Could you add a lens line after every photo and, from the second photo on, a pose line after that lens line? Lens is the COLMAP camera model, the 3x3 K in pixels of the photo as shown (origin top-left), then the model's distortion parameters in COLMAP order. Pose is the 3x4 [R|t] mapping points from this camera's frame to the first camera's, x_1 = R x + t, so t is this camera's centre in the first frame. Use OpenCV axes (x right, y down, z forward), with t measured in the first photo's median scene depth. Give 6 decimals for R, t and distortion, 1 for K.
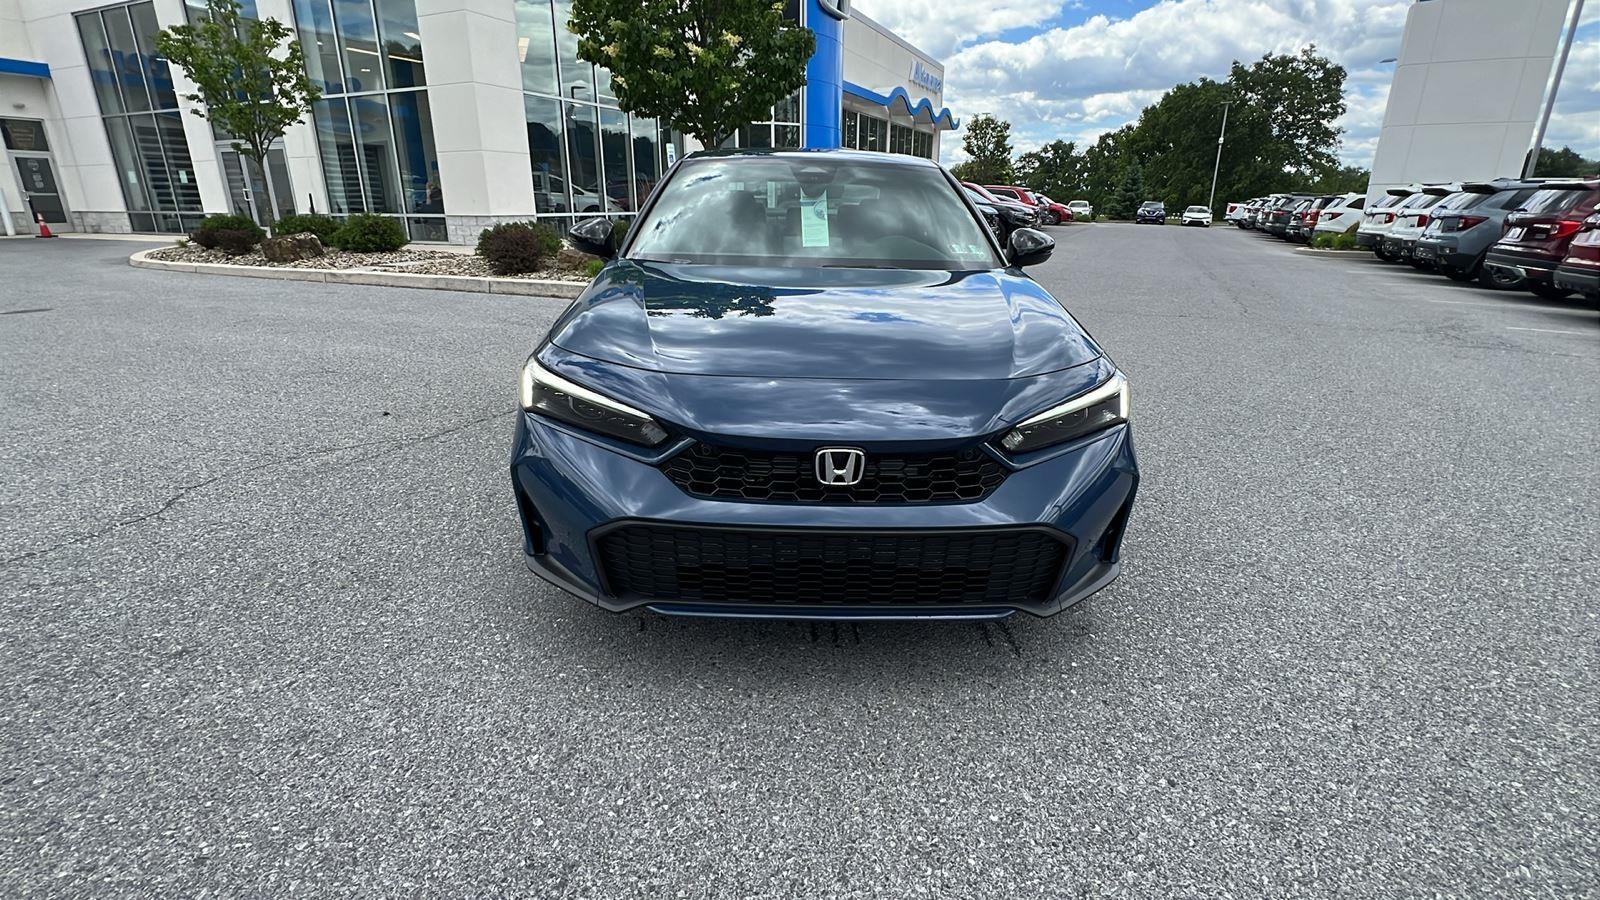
lens RADIAL K [[733.6, 0, 796.6], [0, 733.6, 450.5], [0, 0, 1]] dist [-0.003049, -0.000047]
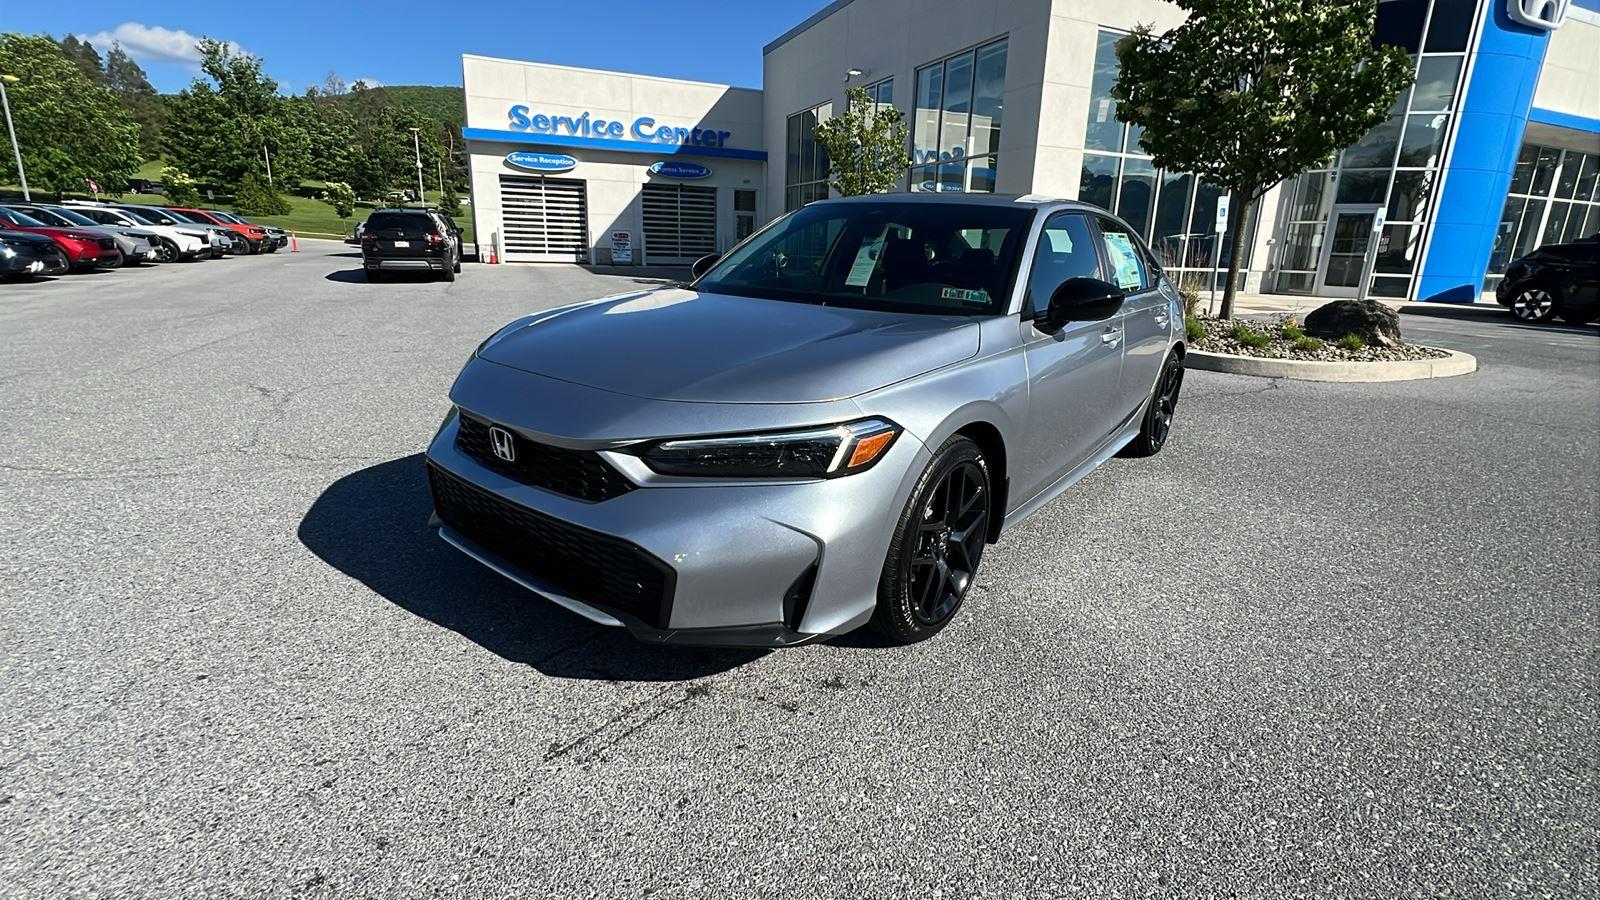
lens RADIAL K [[733.6, 0, 796.6], [0, 733.6, 450.5], [0, 0, 1]] dist [-0.003049, -0.000047]
pose [[0.747806, 0.195193, -0.634575, 0.050933], [-0.237473, 0.971210, 0.018894, 0.002621], [0.619994, 0.136565, 0.772630, -0.003658]]
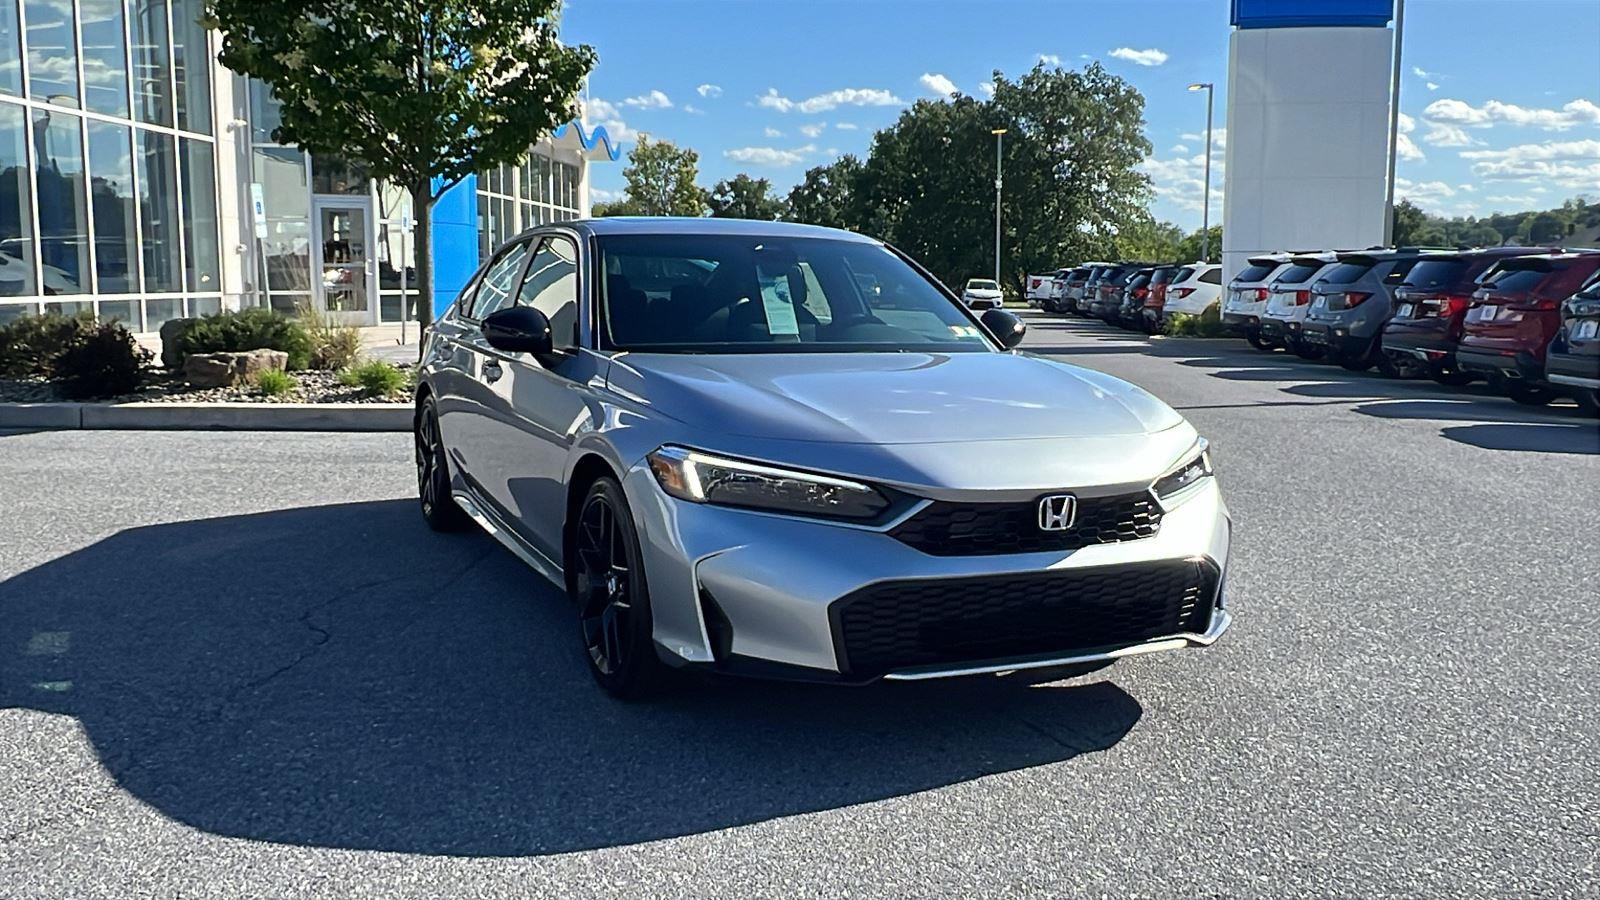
lens RADIAL K [[1395.5, 0, 800.0], [0, 1395.5, 450.0], [0, 0, 1]] dist [0.004339, -0.020421]
pose [[0.931797, -0.047102, 0.359910, -0.132656], [0.118073, 0.976951, -0.177834, 0.032274], [-0.343238, 0.208201, 0.915882, -0.102291]]
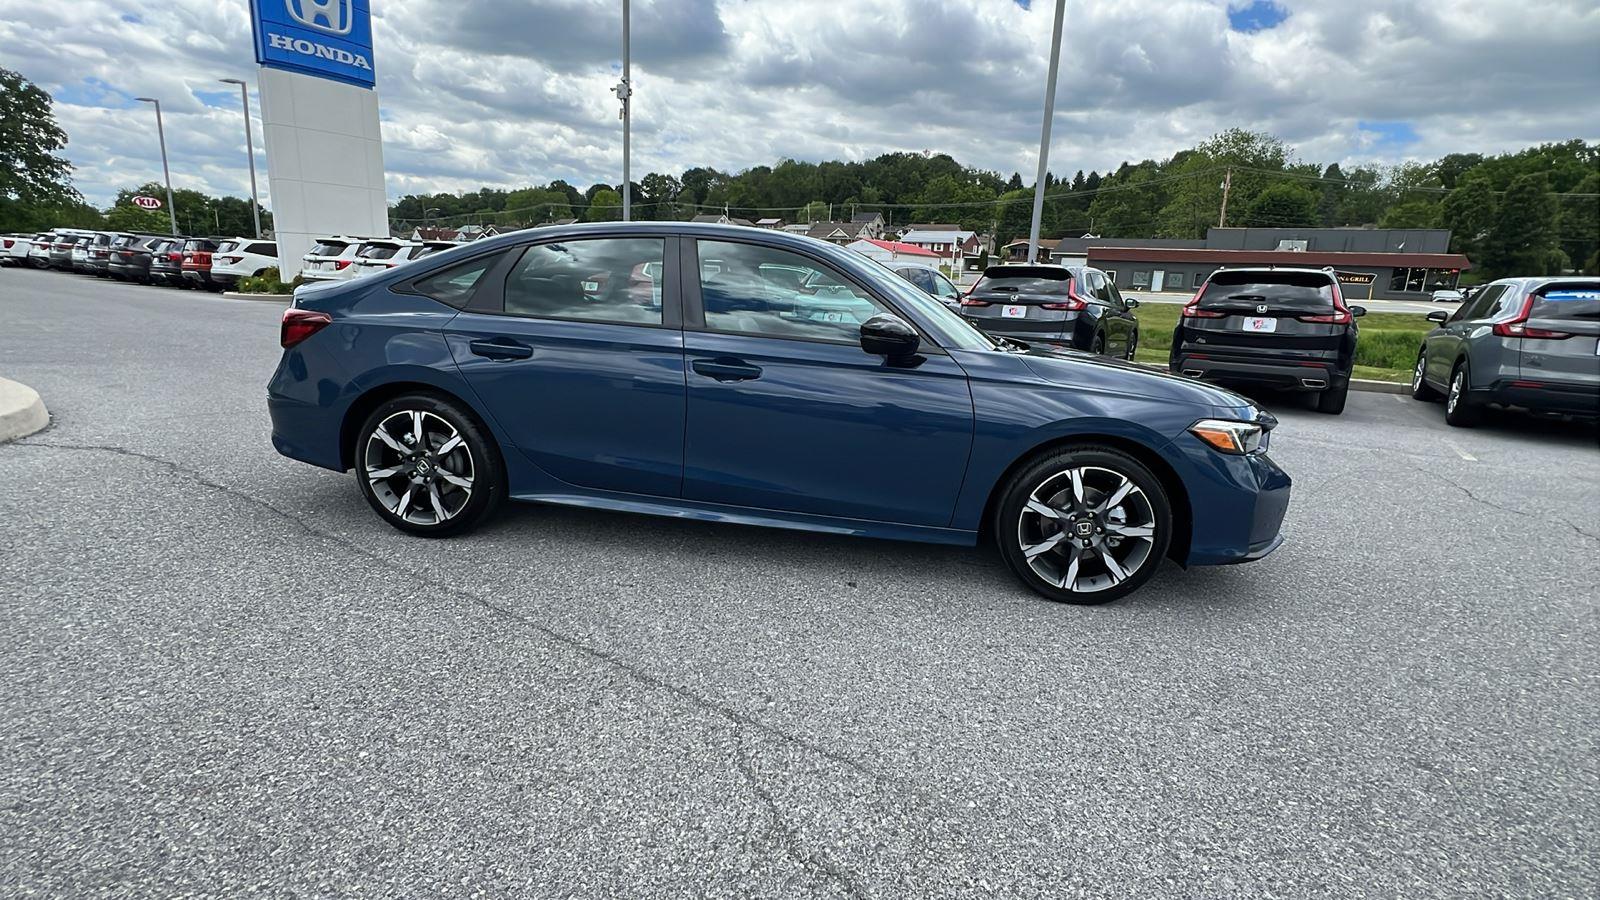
lens RADIAL K [[733.6, 0, 796.6], [0, 733.6, 450.5], [0, 0, 1]] dist [-0.003049, -0.000047]
pose [[0.155937, -0.229867, 0.960648, -0.182557], [0.274259, 0.944381, 0.181455, -0.054516], [-0.948929, 0.235171, 0.210307, 0.148585]]
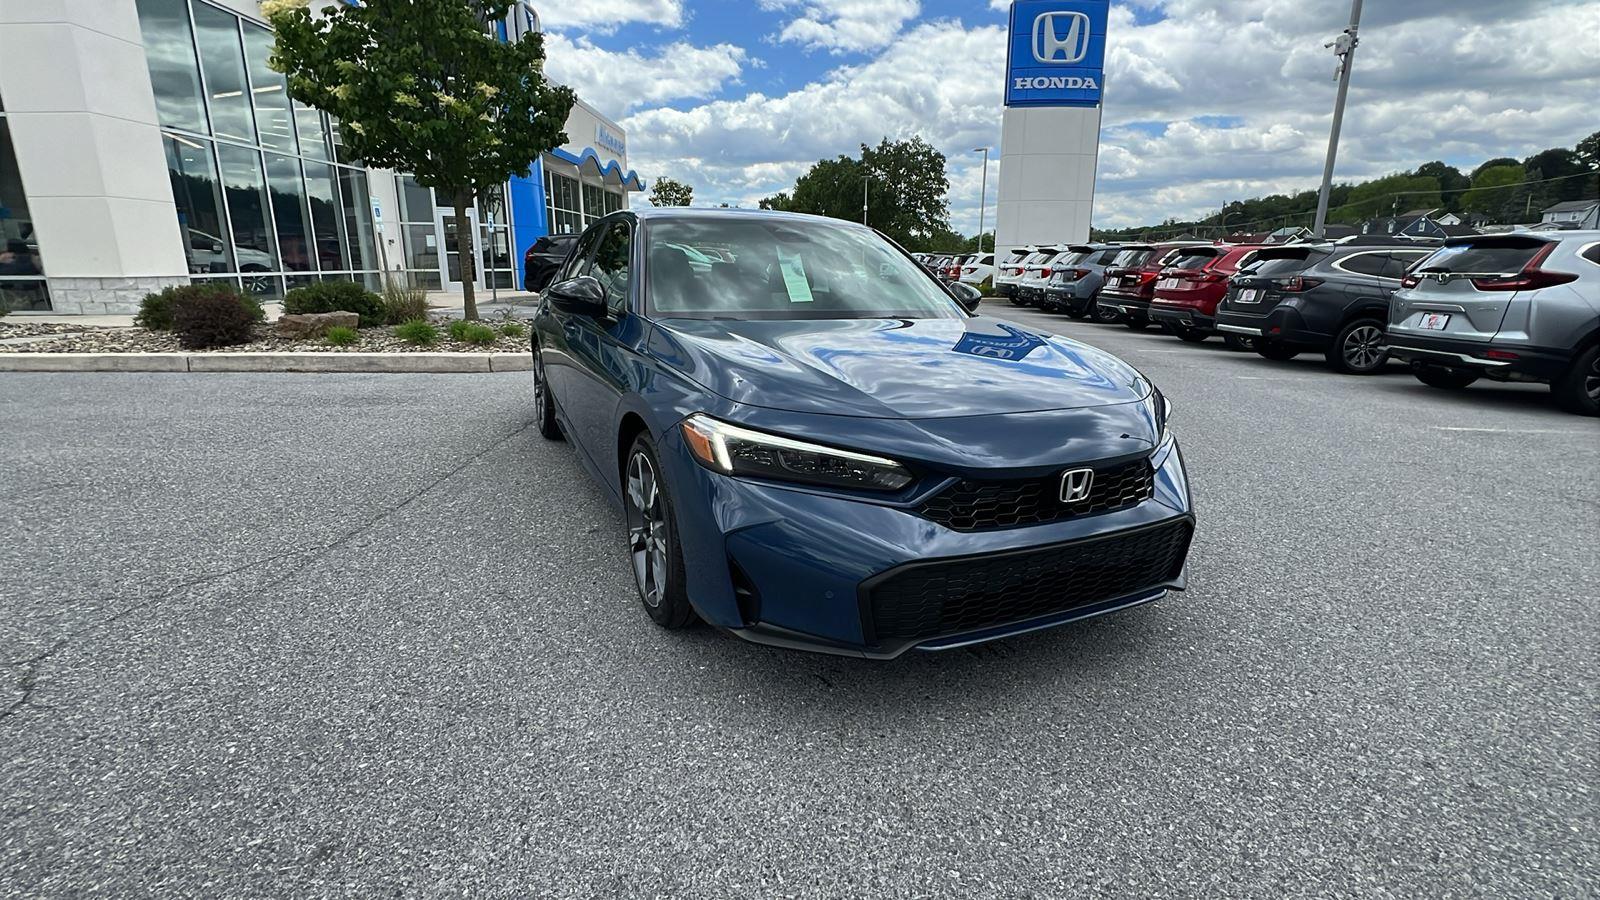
lens RADIAL K [[733.6, 0, 796.6], [0, 733.6, 450.5], [0, 0, 1]] dist [-0.003049, -0.000047]
pose [[0.912707, -0.103549, 0.395277, -0.064695], [0.131834, 0.990250, -0.044998, -0.003085], [-0.386763, 0.093181, 0.917459, 0.009103]]
